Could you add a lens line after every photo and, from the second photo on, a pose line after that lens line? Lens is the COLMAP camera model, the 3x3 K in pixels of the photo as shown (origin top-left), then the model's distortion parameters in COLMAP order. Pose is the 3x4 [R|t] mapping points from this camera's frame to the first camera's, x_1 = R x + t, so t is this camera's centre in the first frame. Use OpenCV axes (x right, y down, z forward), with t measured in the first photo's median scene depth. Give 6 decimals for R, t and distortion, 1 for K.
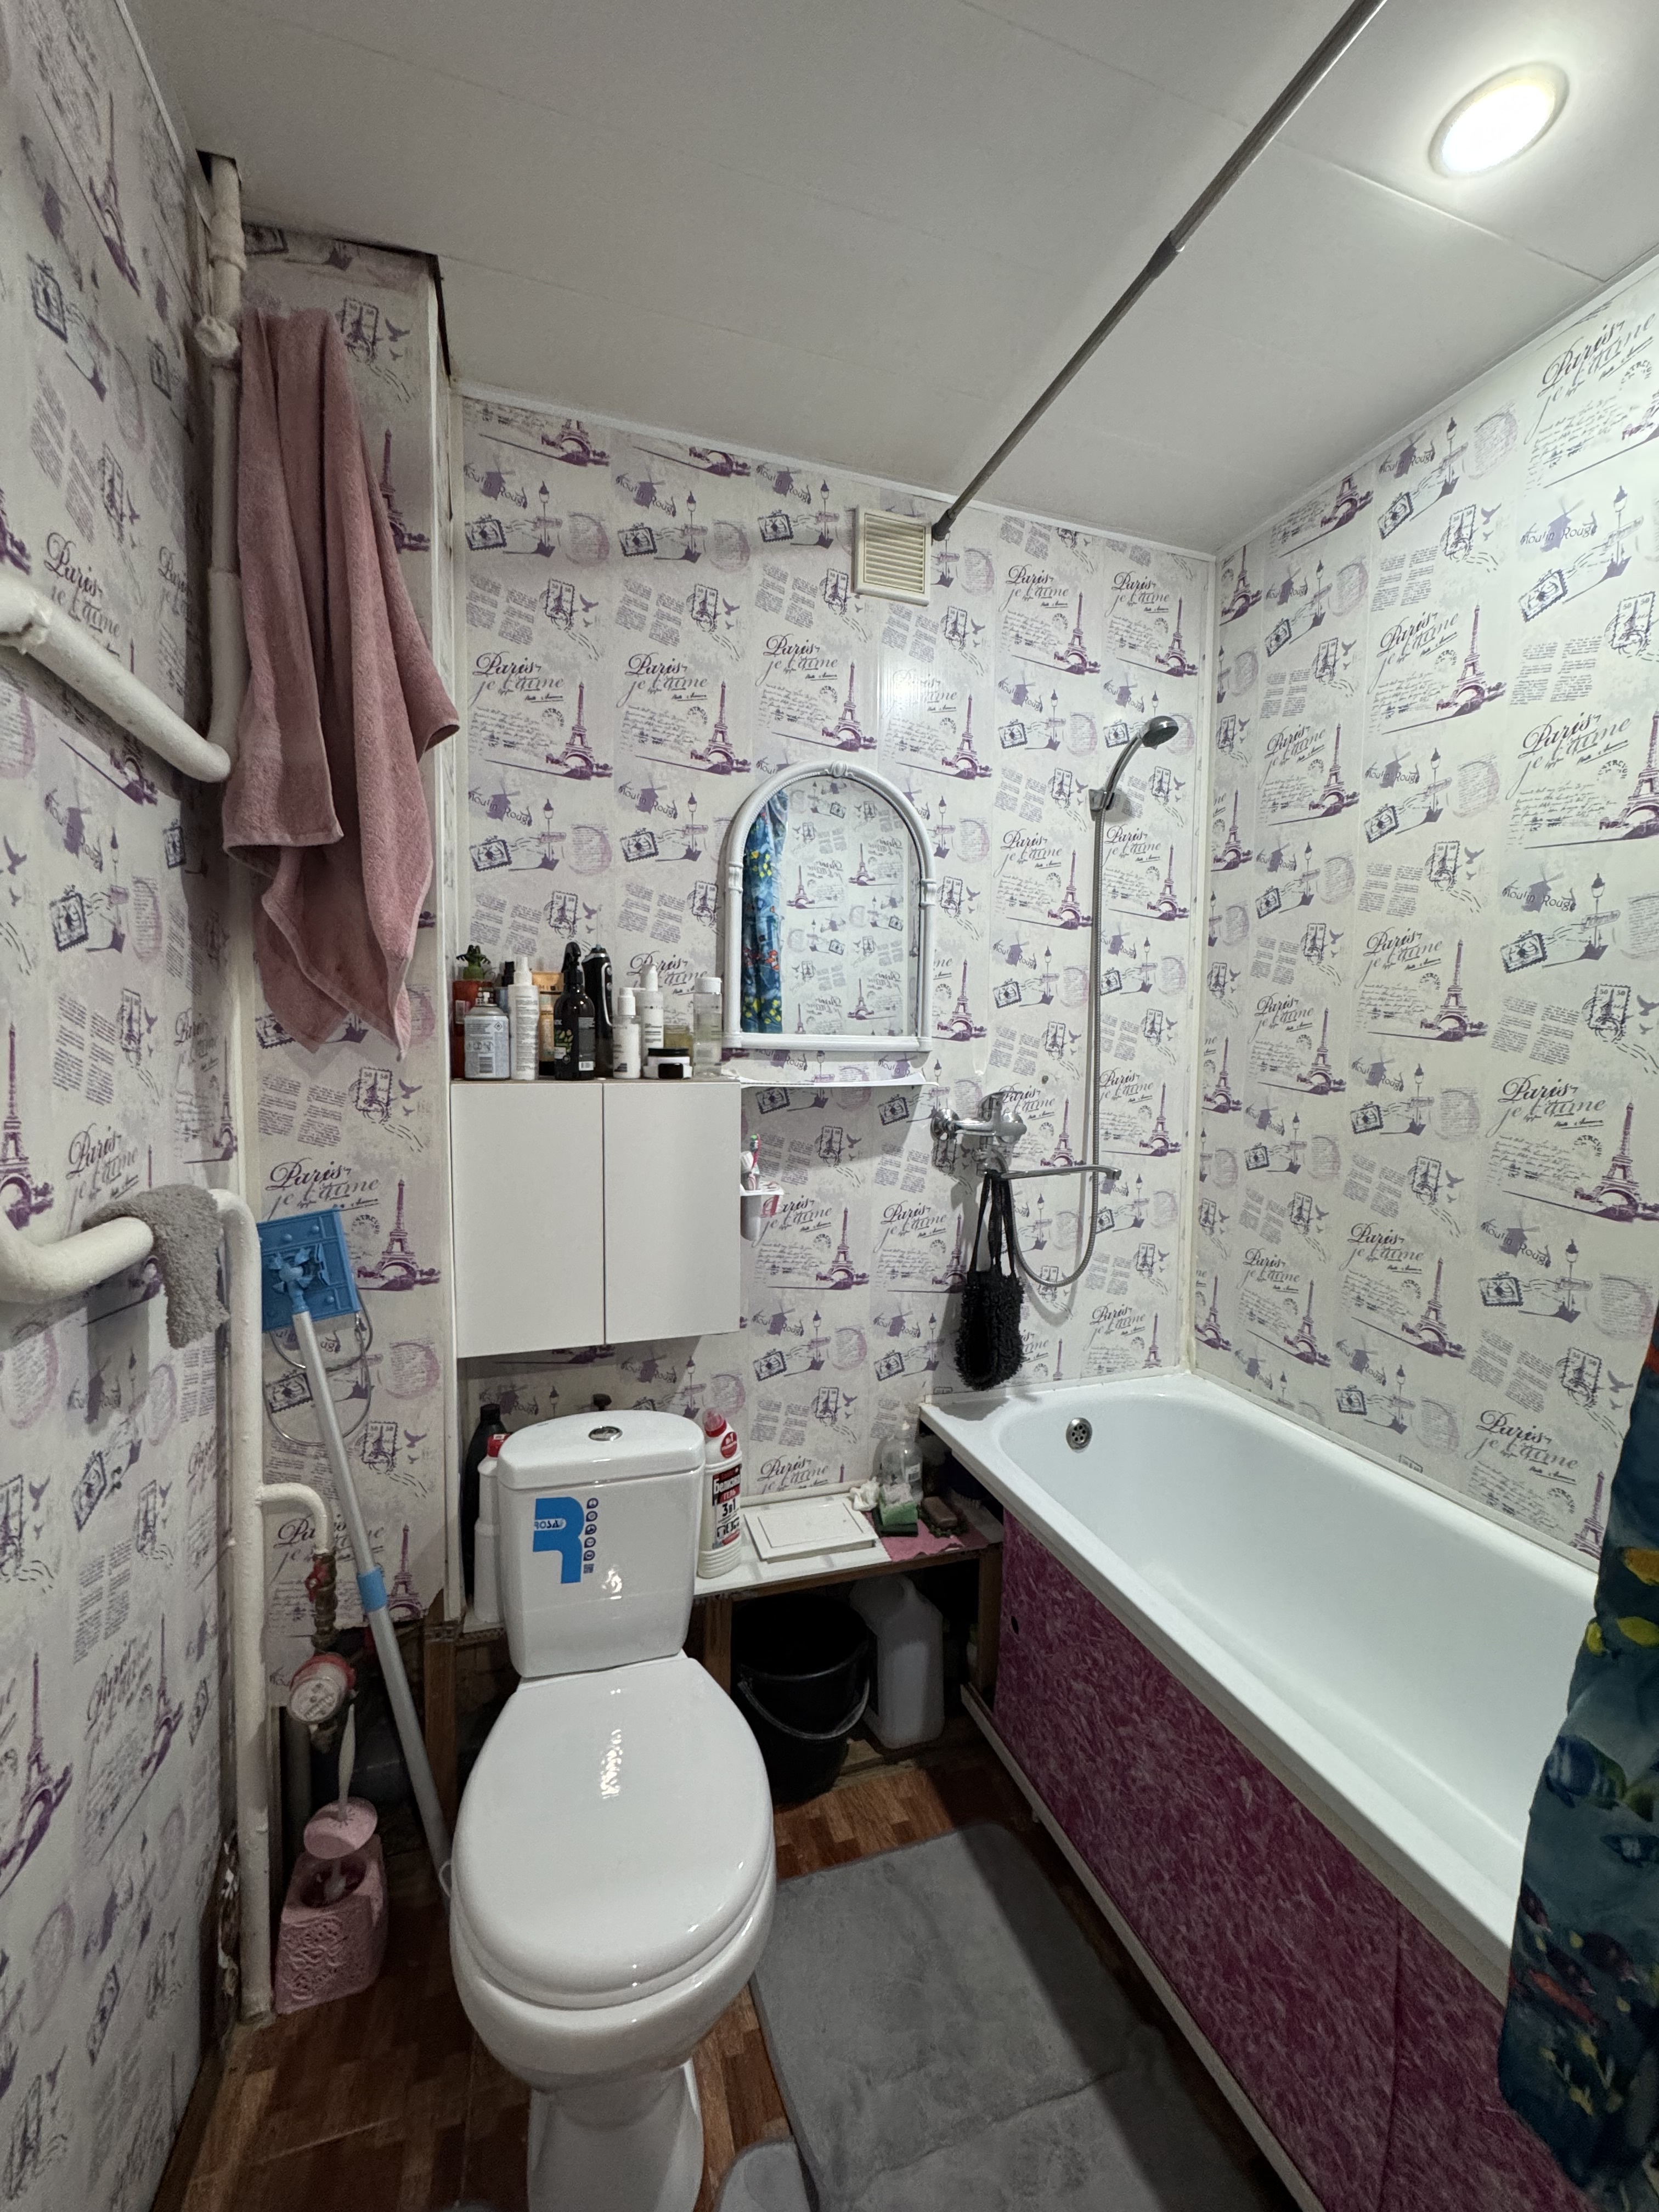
lens RADIAL K [[881.2, 0, 827.9], [0, 881.2, 1102.8], [0, 0, 1]] dist [-0.002697, 0.000497]
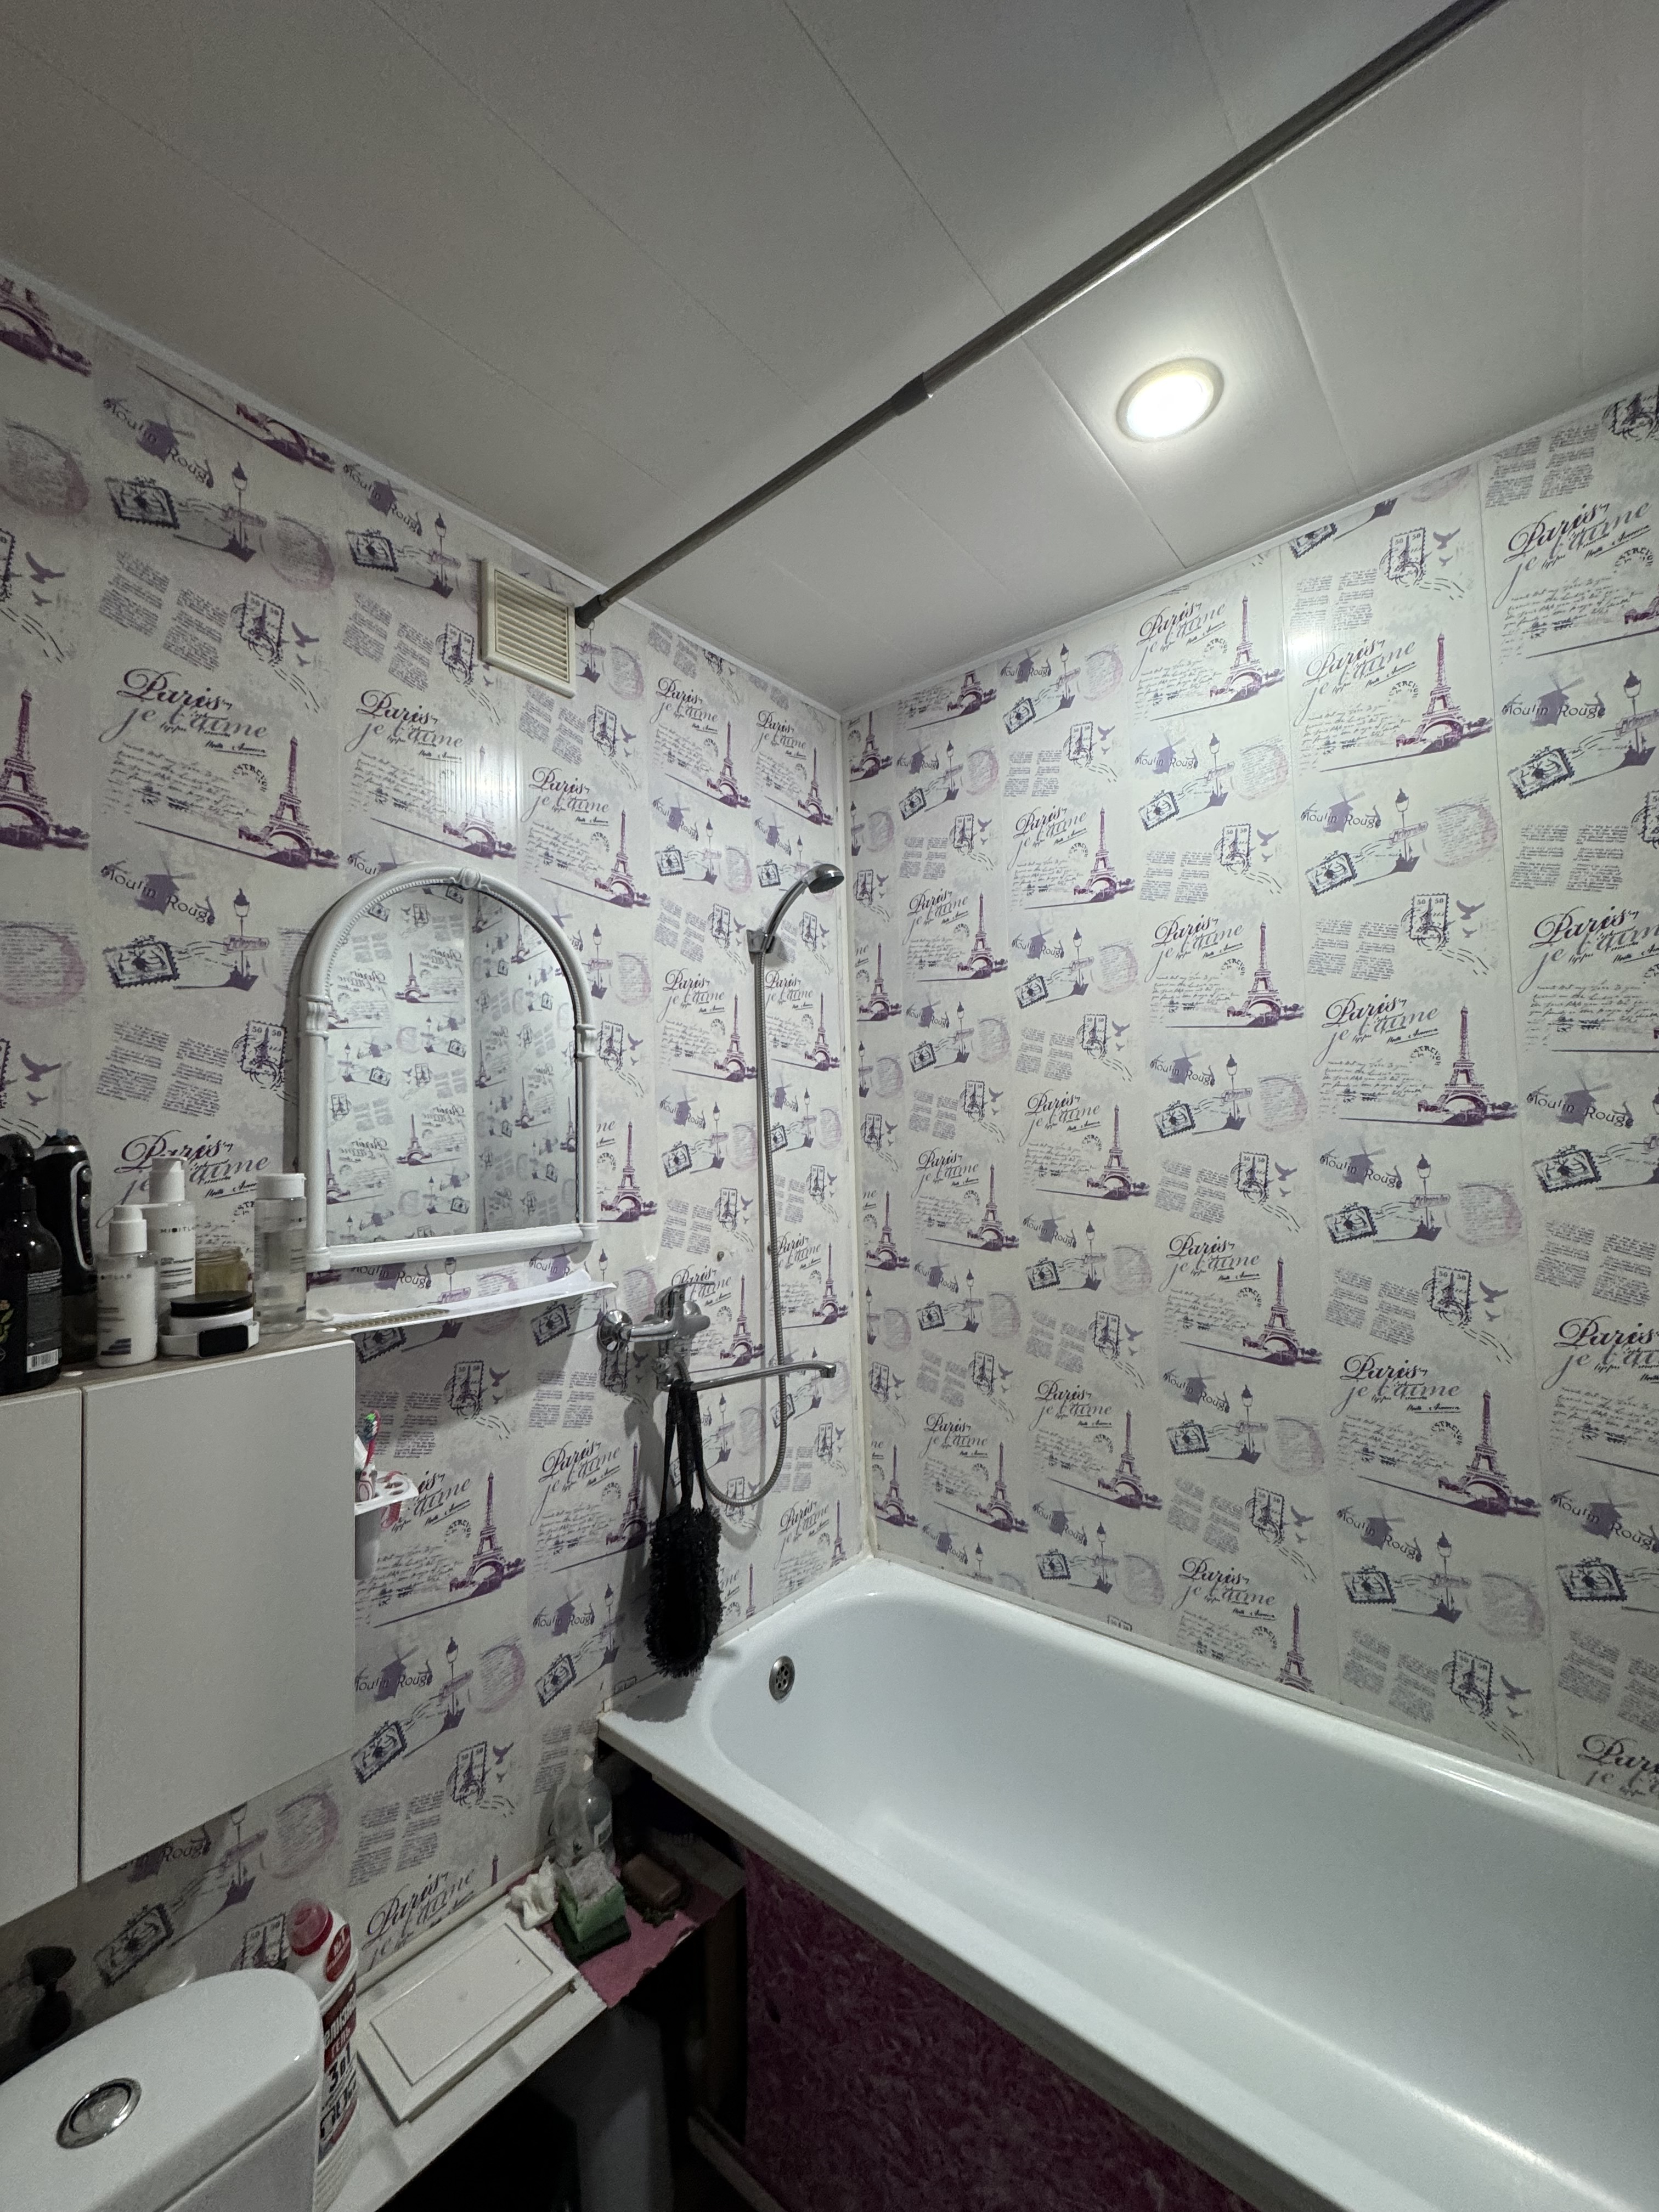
lens RADIAL K [[881.2, 0, 827.2], [0, 881.2, 1102.5], [0, 0, 1]] dist [-0.002697, 0.000497]
pose [[0.854900, -0.013605, 0.518615, -0.121189], [0.073581, 0.992730, -0.095250, -0.097795], [-0.513549, 0.119589, 0.849686, 0.234039]]
